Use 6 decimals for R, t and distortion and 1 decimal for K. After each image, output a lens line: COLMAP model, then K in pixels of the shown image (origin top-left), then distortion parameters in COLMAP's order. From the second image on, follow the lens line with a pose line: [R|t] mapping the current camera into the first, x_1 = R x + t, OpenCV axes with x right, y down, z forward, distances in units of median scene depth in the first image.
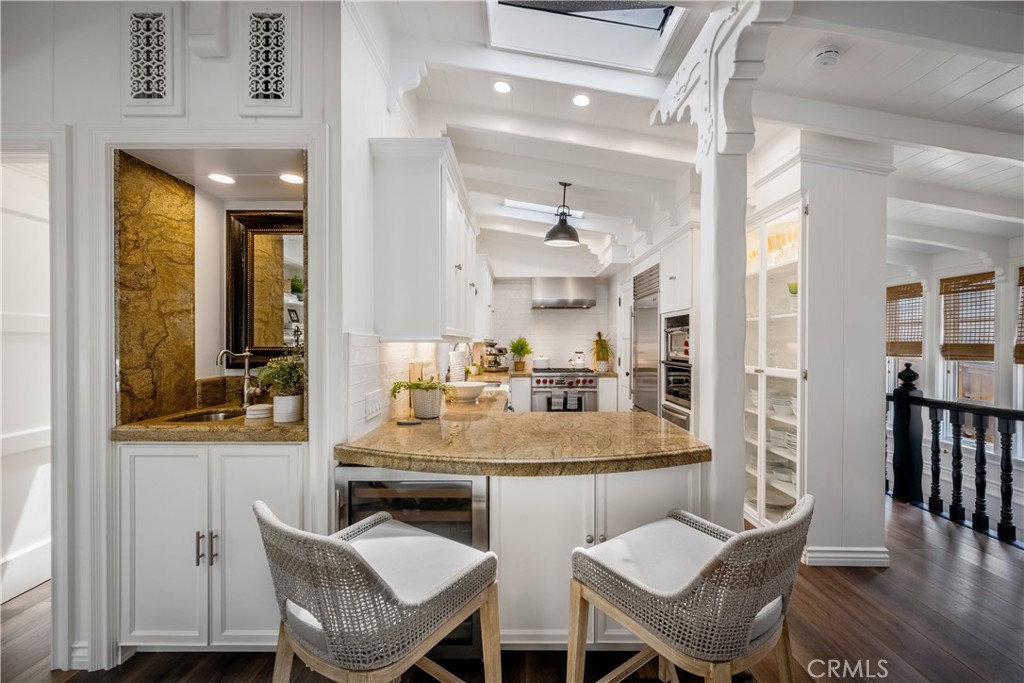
lens RADIAL K [[411.5, 0, 513.1], [0, 411.5, 343.5], [0, 0, 1]] dist [-0.000846, -0.000076]
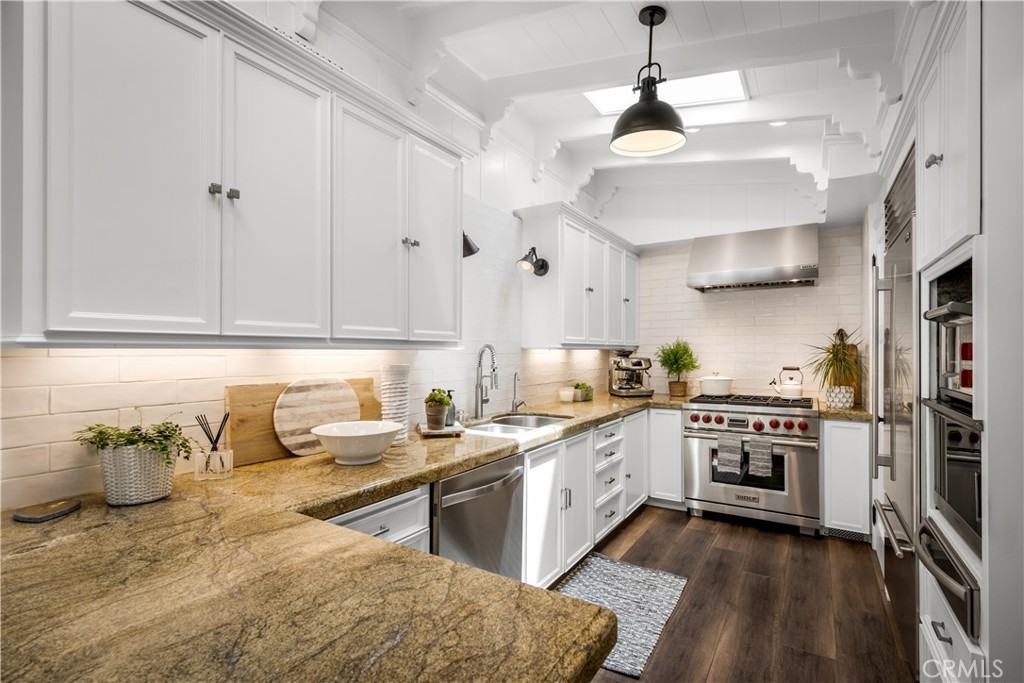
lens RADIAL K [[471.6, 0, 510.7], [0, 471.6, 344.1], [0, 0, 1]] dist [-0.001114, 0.000284]
pose [[0.844060, -0.006816, -0.536205, 0.188670], [-0.001901, 0.999875, -0.015703, 0.000857], [0.536245, 0.014274, 0.843942, 0.305705]]
